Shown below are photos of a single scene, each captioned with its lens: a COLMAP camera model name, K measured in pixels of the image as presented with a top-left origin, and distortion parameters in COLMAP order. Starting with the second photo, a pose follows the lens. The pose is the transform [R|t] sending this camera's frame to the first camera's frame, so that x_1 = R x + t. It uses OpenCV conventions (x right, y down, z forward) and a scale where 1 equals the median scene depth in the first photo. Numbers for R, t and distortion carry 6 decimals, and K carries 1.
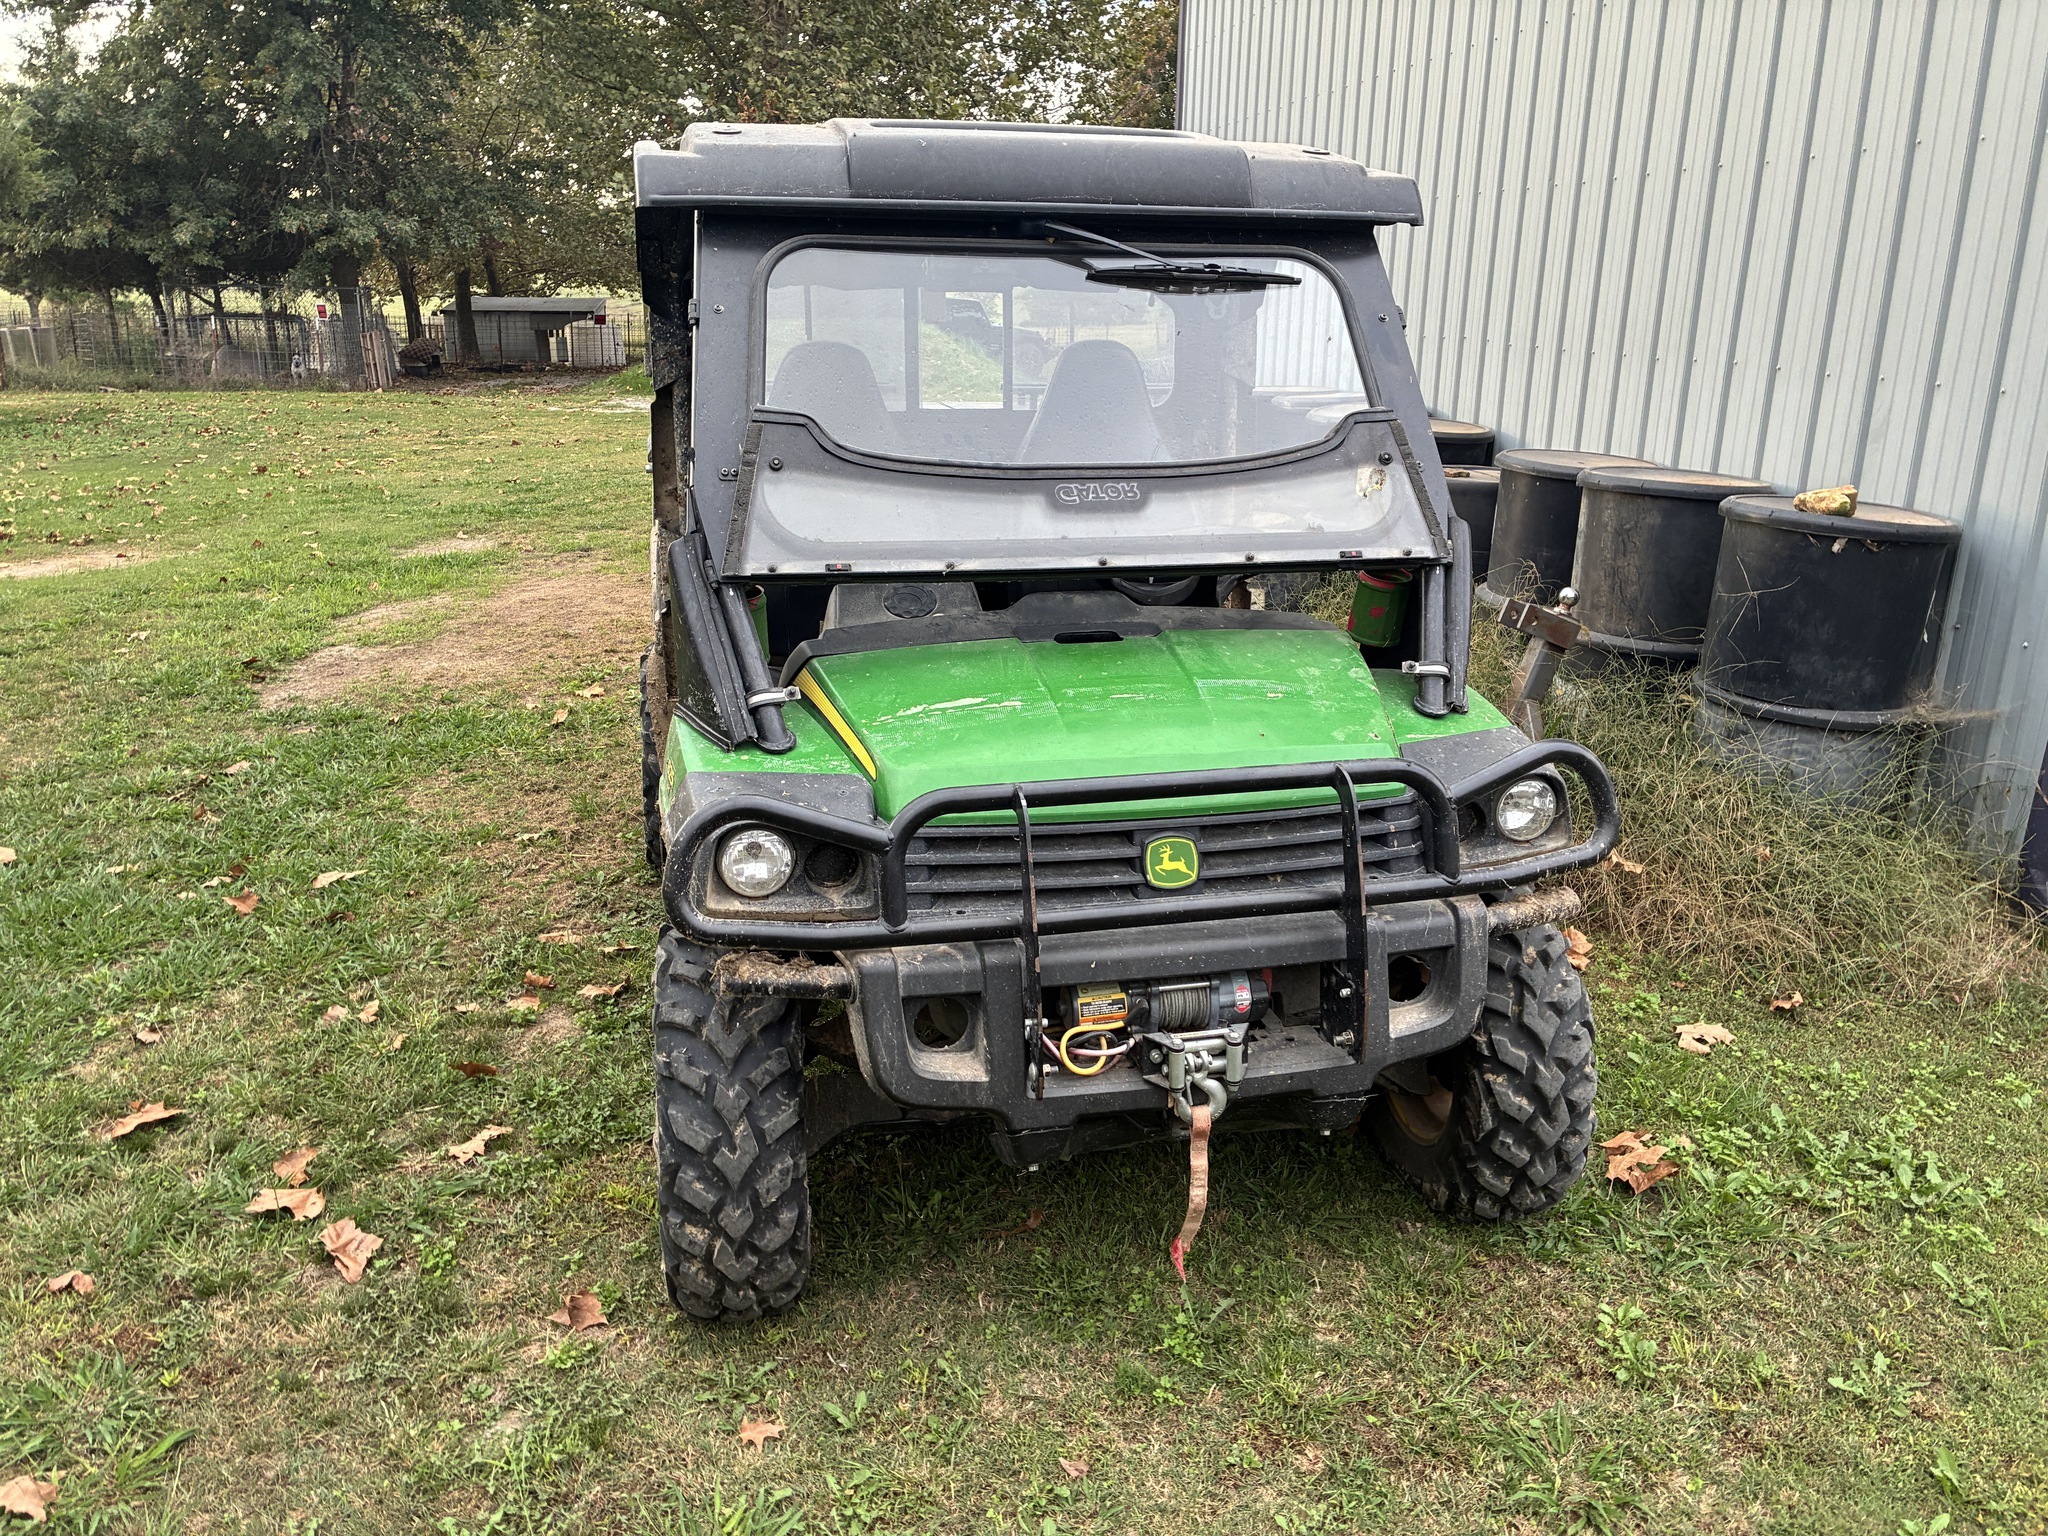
lens RADIAL K [[1547.2, 0, 1029.2], [0, 1547.2, 756.2], [0, 0, 1]] dist [0.057489, -0.079224]
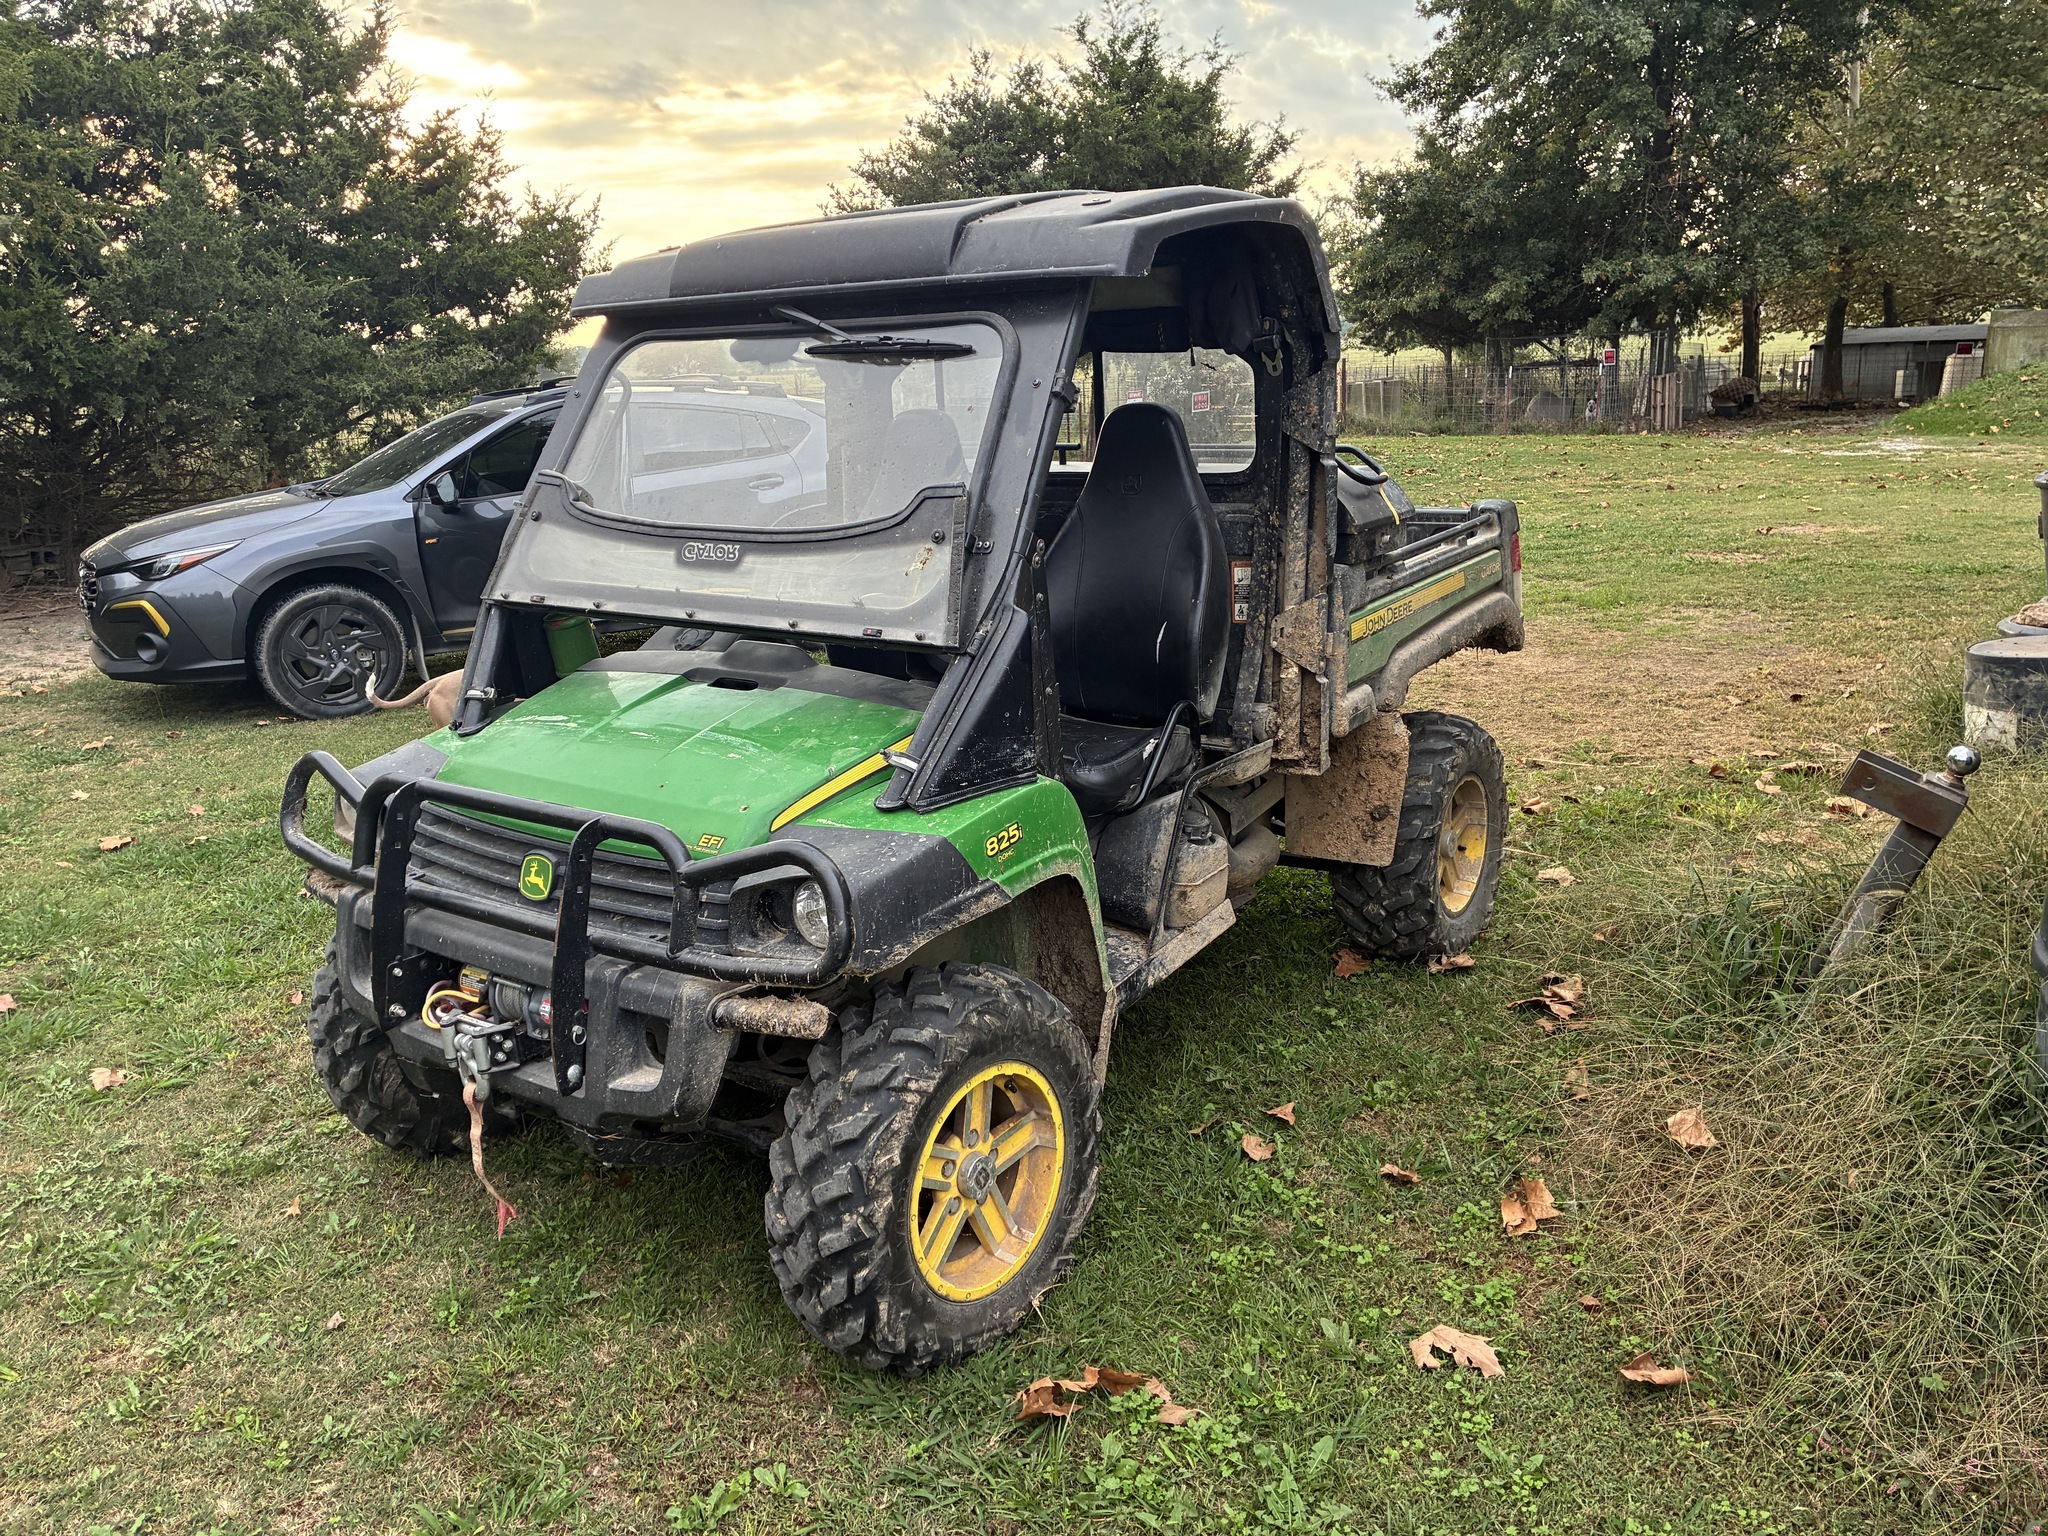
lens RADIAL K [[1547.2, 0, 1000.2], [0, 1547.2, 770.8], [0, 0, 1]] dist [0.057489, -0.079224]
pose [[0.642039, 0.159207, -0.749959, 0.994725], [-0.170409, 0.983366, 0.062869, -0.118313], [0.747493, 0.087435, 0.658490, 0.427124]]
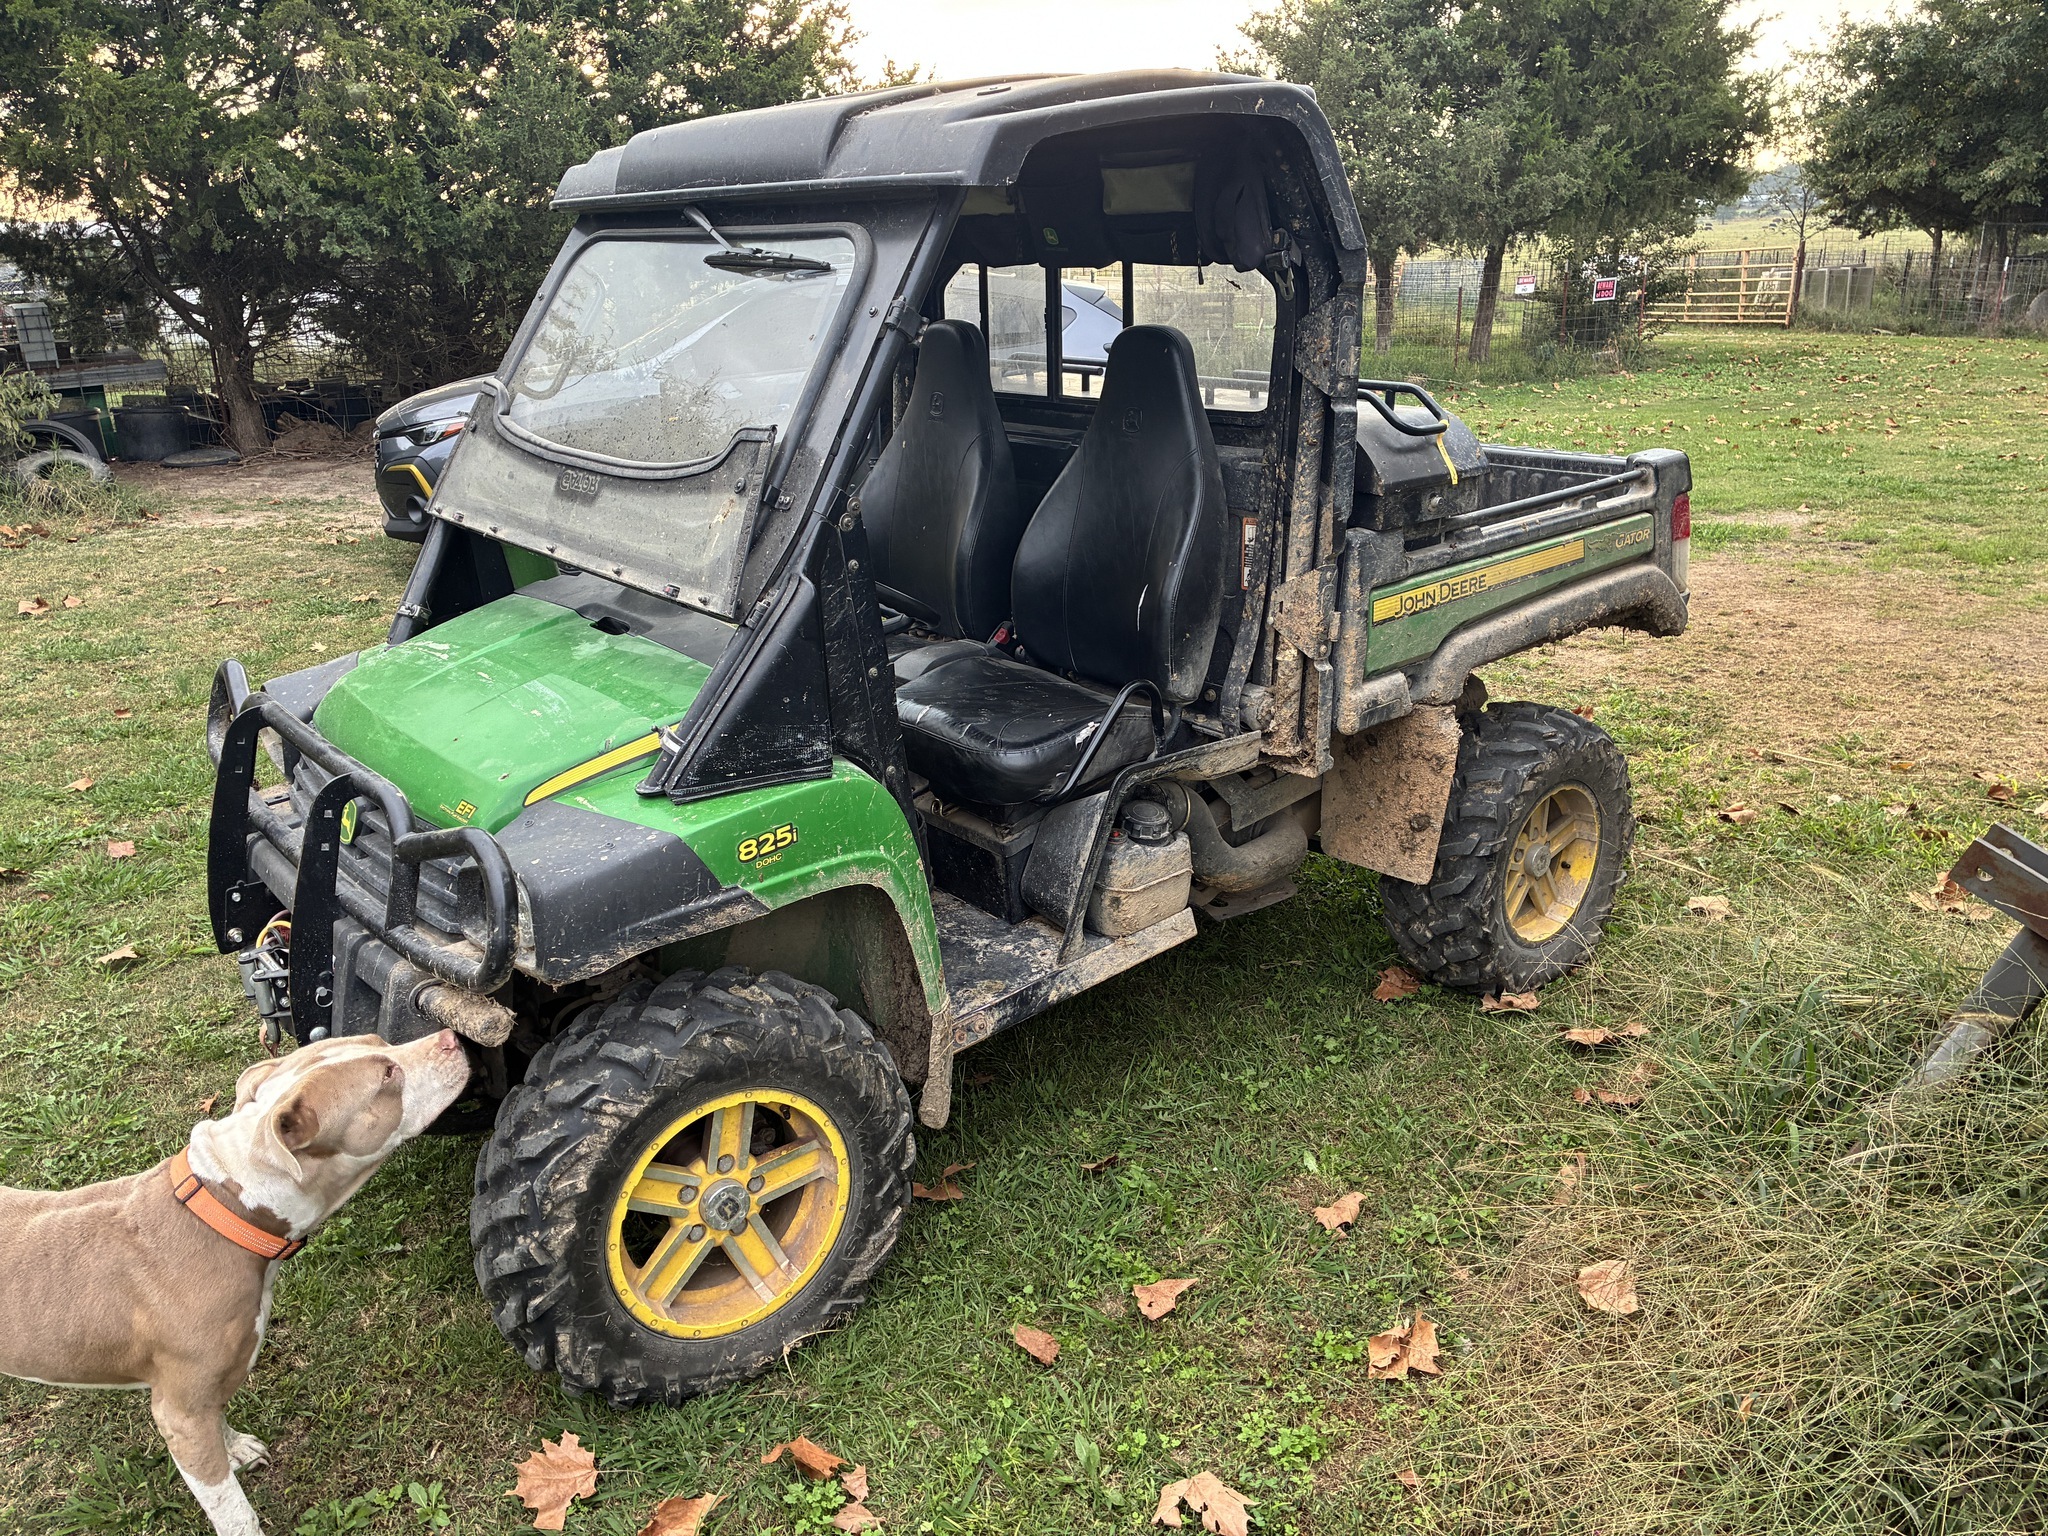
lens RADIAL K [[1547.2, 0, 1006.7], [0, 1547.2, 770.0], [0, 0, 1]] dist [0.057489, -0.079224]
pose [[0.421193, 0.271852, -0.865271, 1.055873], [-0.231701, 0.954617, 0.187136, -0.237820], [0.876876, 0.121664, 0.465067, 0.768435]]
